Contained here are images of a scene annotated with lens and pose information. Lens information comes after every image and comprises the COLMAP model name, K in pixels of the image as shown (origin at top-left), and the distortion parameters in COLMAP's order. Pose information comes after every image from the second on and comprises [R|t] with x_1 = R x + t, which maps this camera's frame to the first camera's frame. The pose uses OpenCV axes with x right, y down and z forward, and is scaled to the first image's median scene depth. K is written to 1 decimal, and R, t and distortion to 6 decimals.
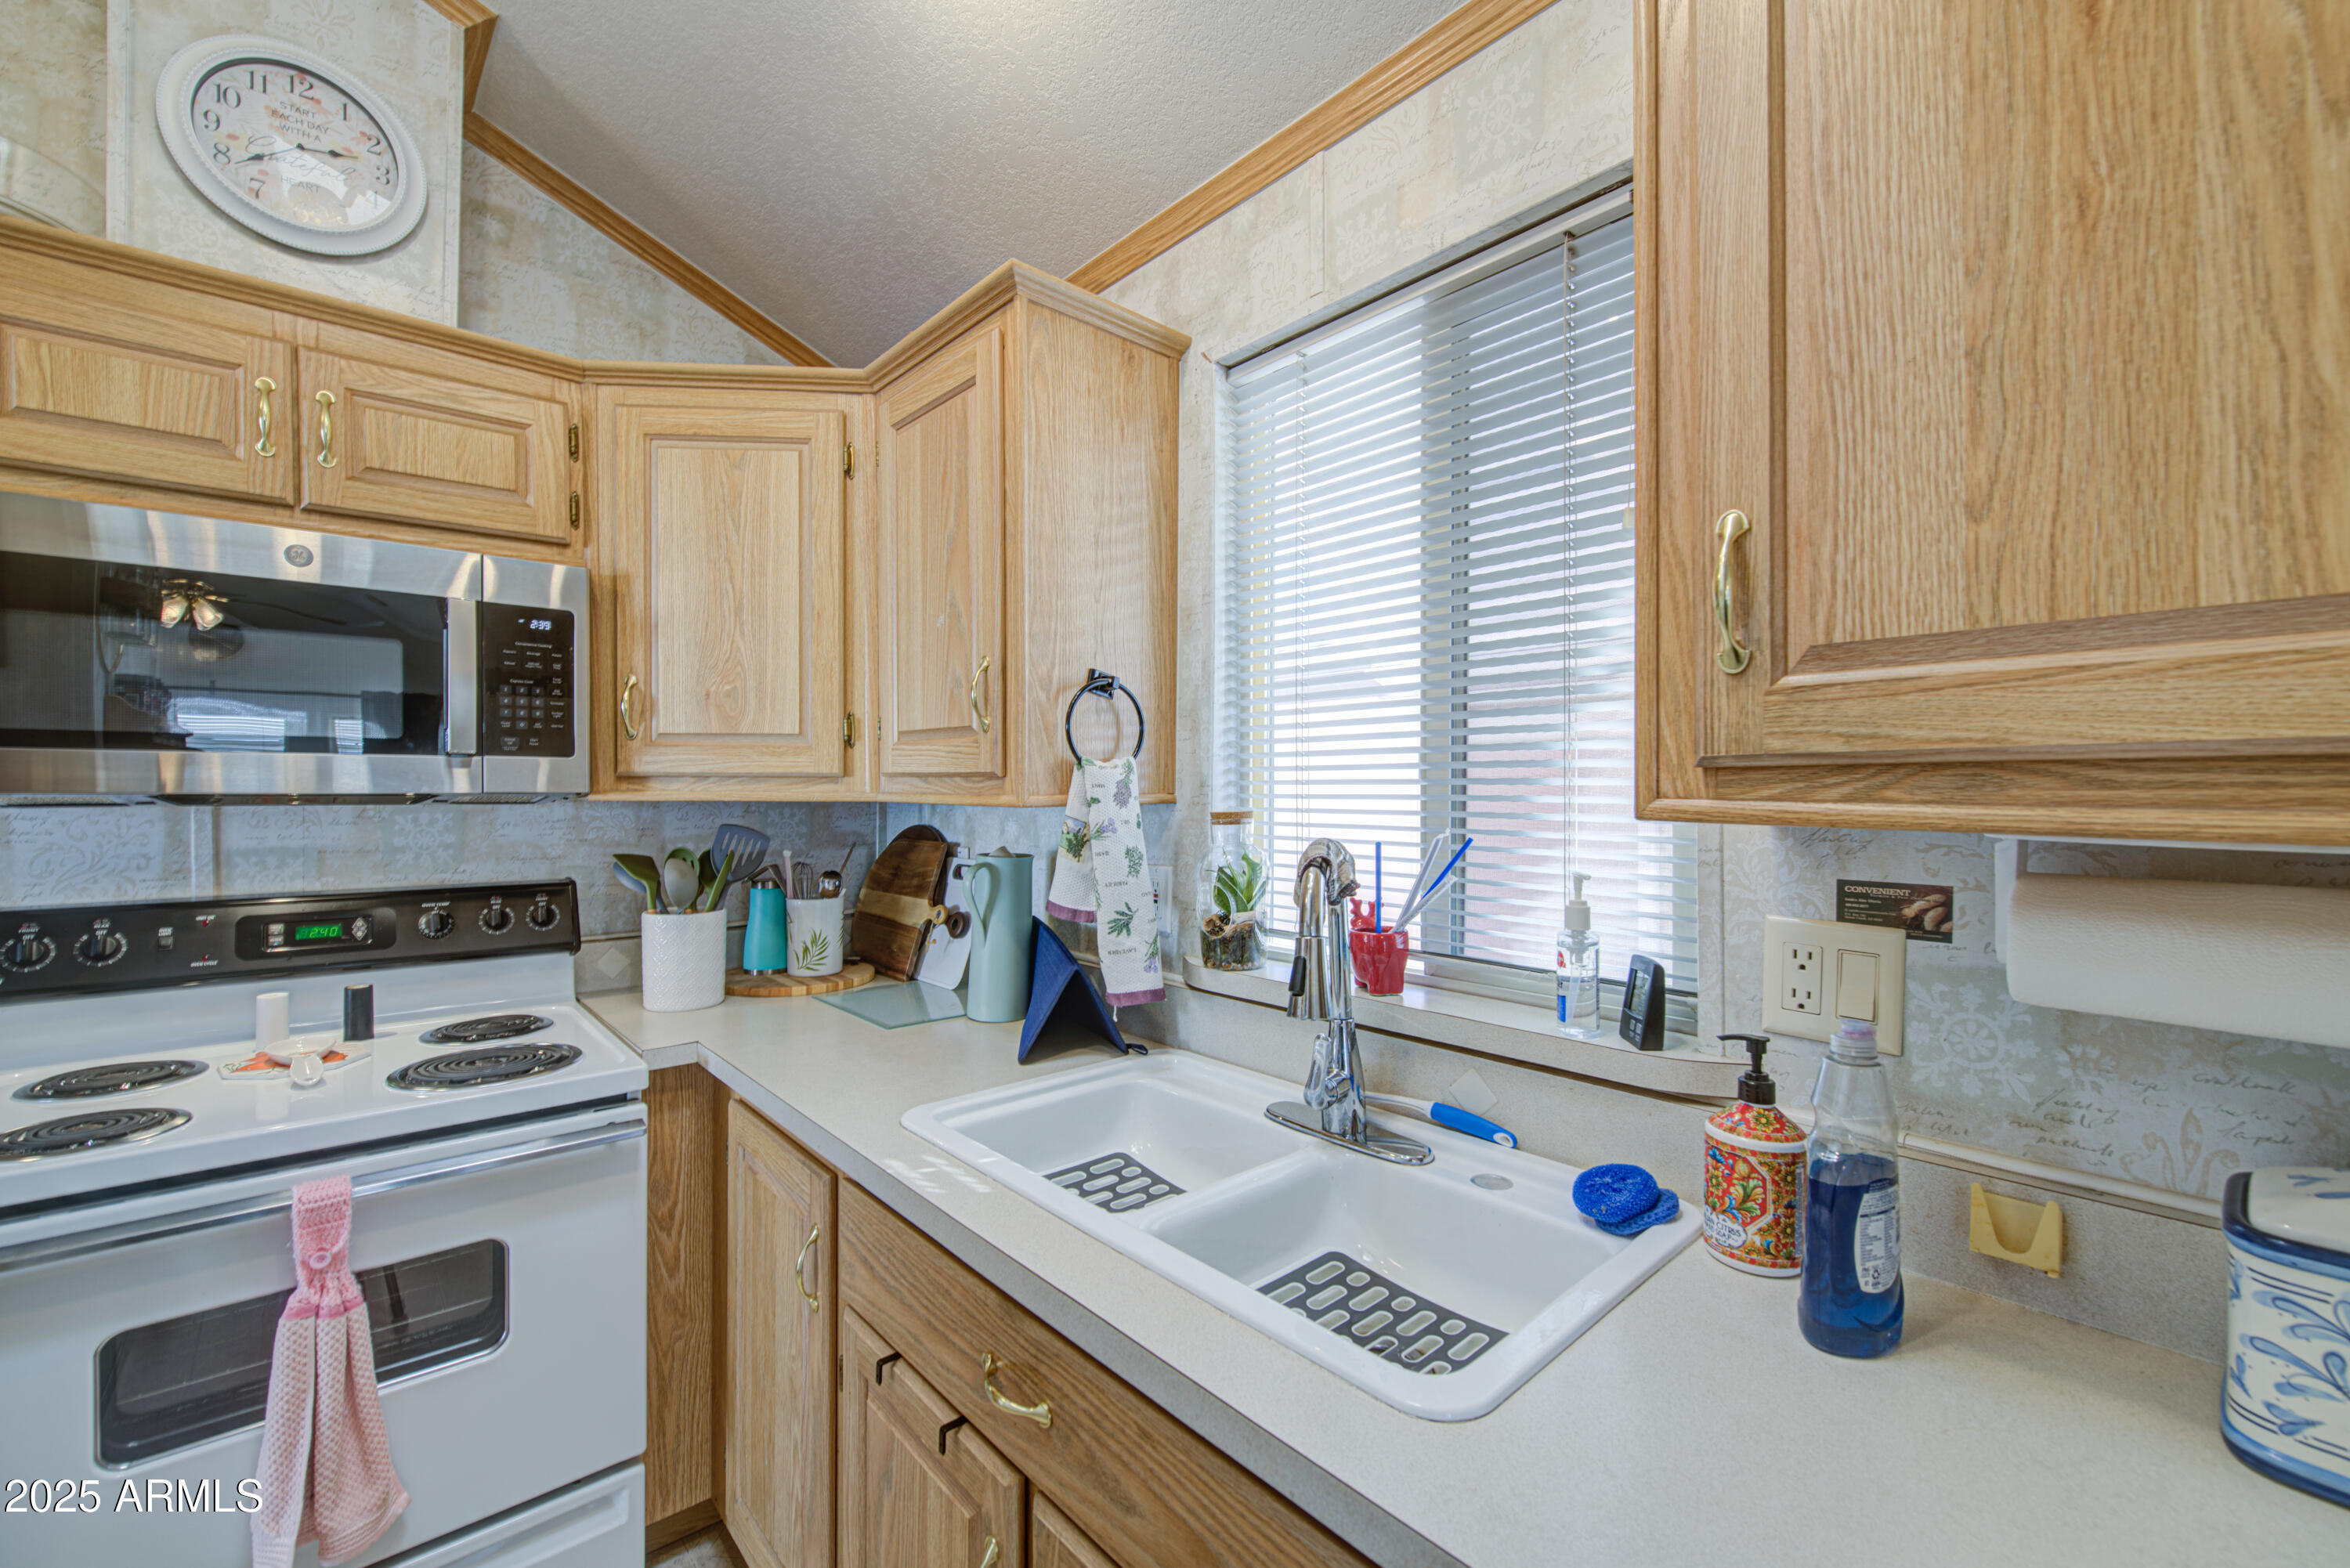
lens RADIAL K [[947.0, 0, 1186.5], [0, 947.0, 793.3], [0, 0, 1]] dist [-0.003706, -0.000937]
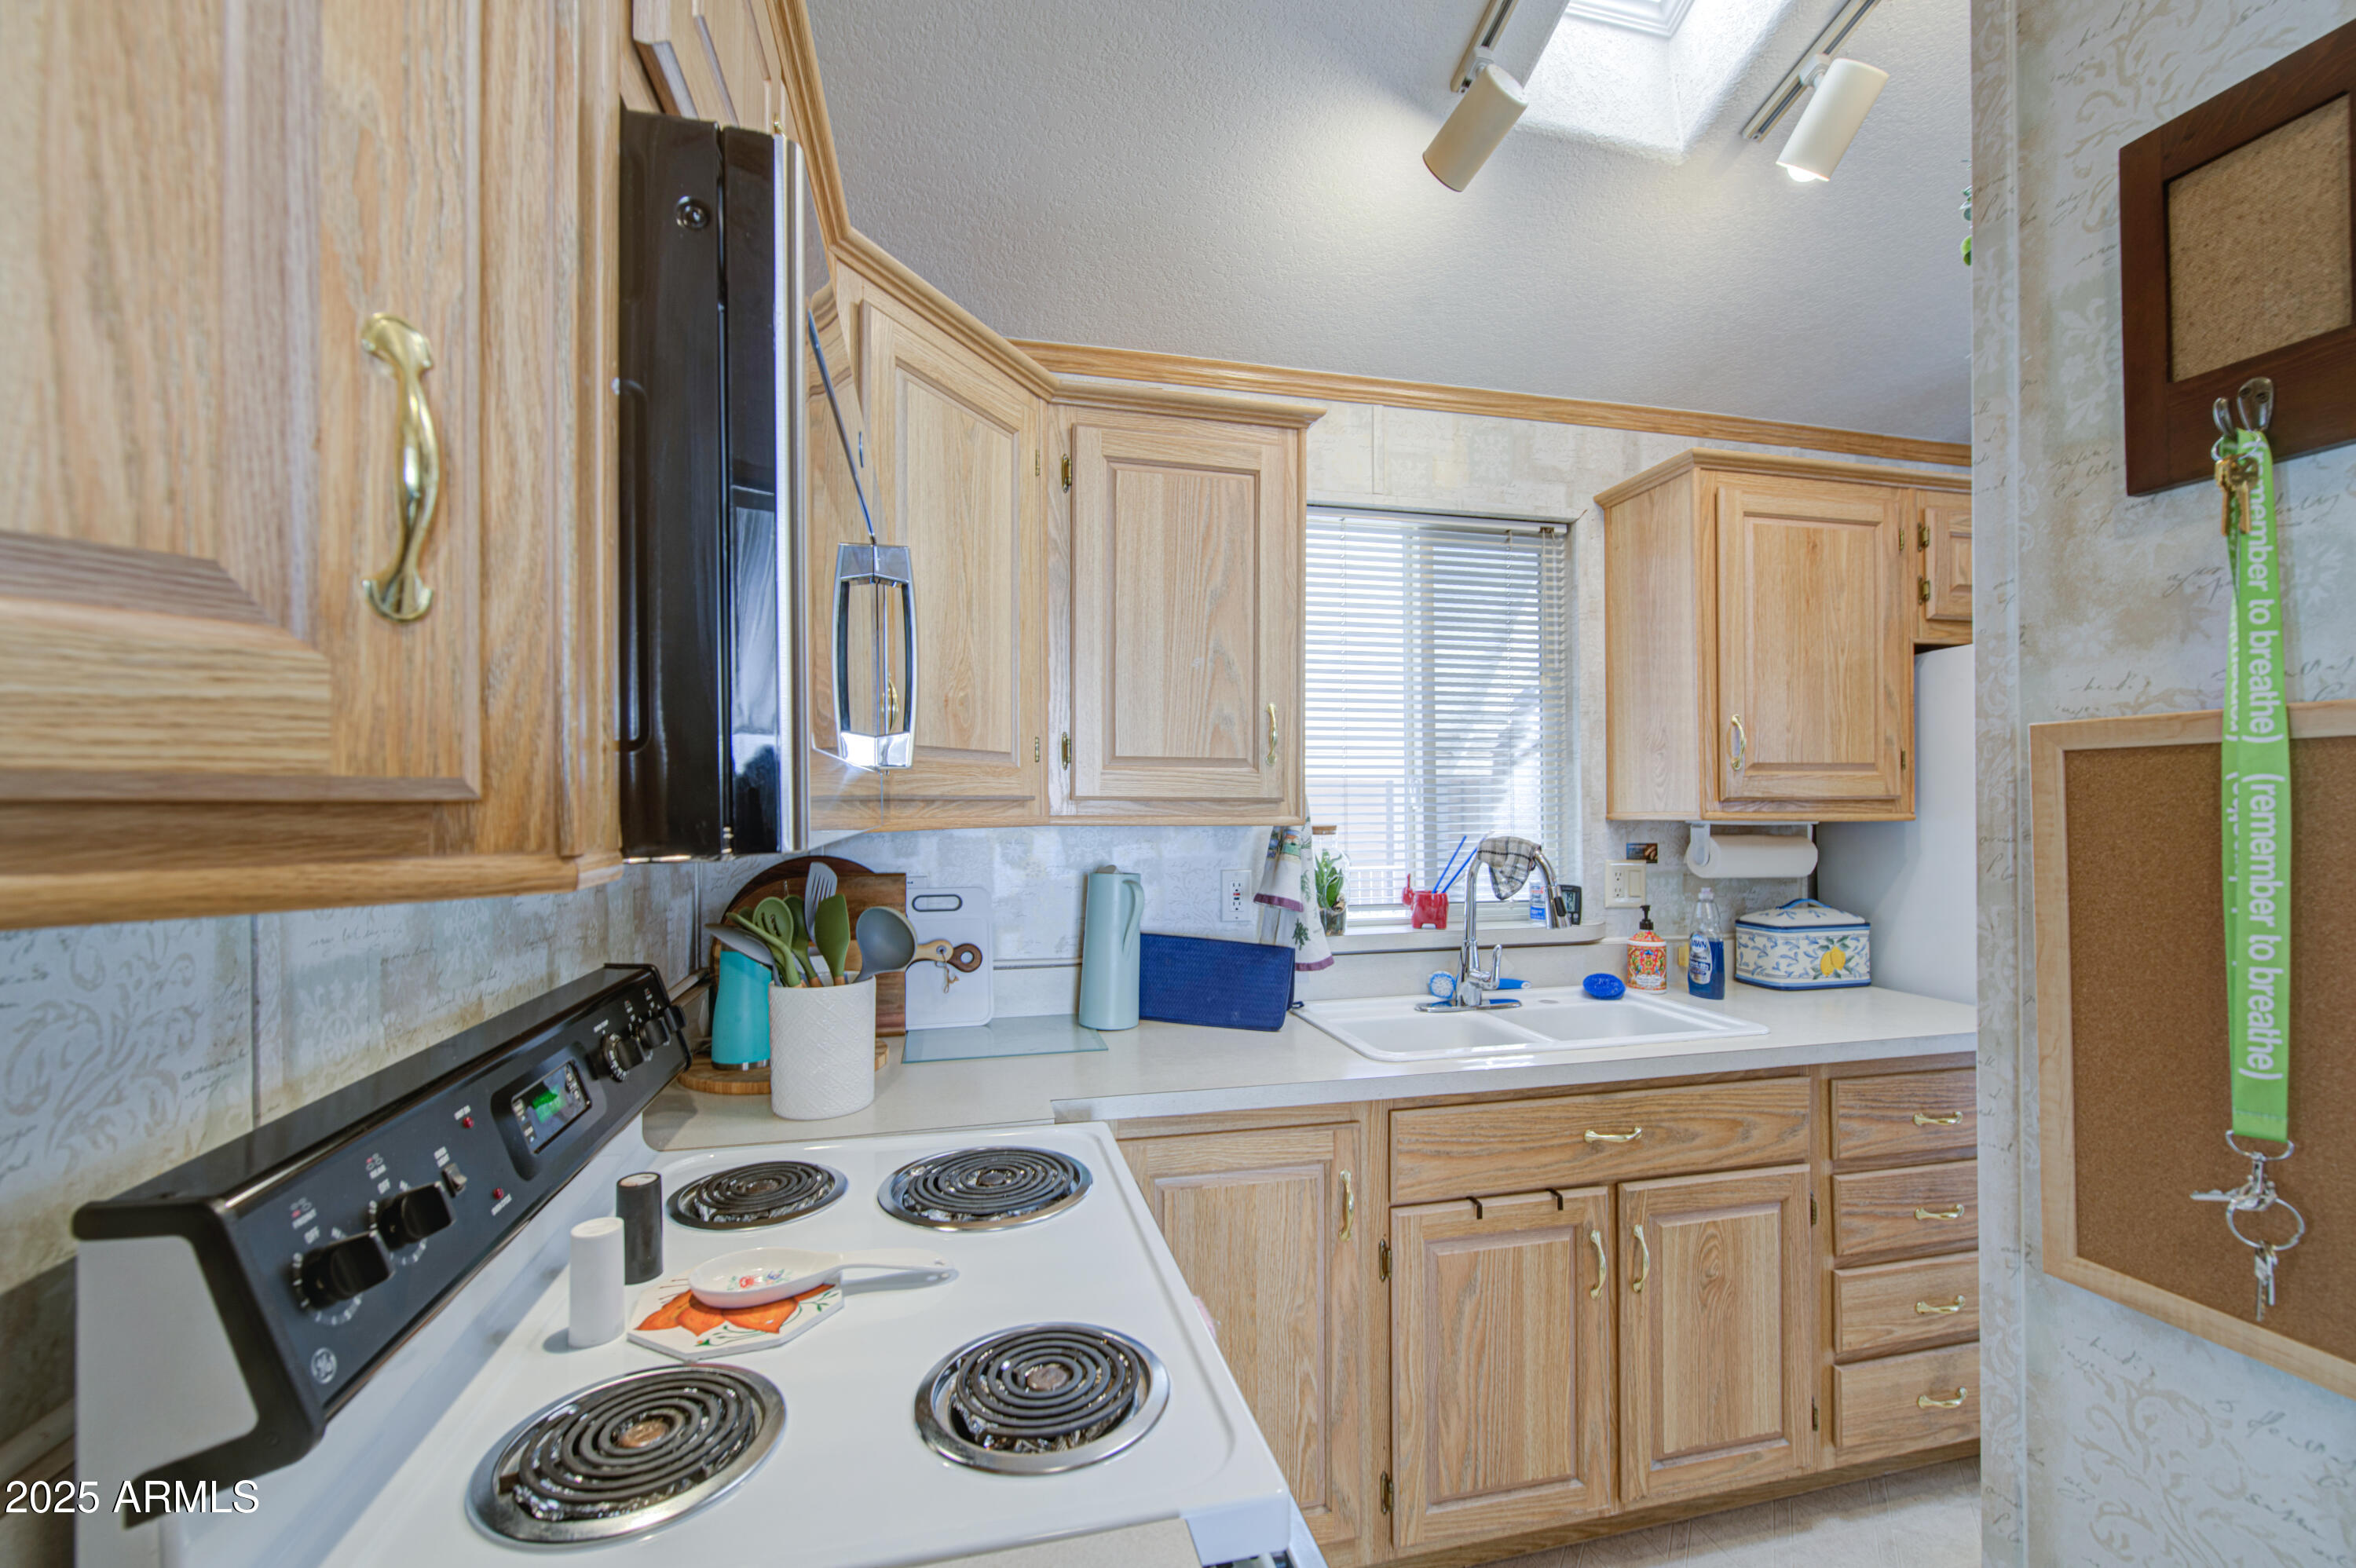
lens RADIAL K [[978.9, 0, 1175.9], [0, 978.9, 802.0], [0, 0, 1]] dist [0.003865, -0.004773]
pose [[0.479230, -0.002567, 0.877686, -1.212546], [0.007176, 0.999974, -0.000993, -0.014645], [-0.877660, 0.006775, 0.479236, 0.437395]]
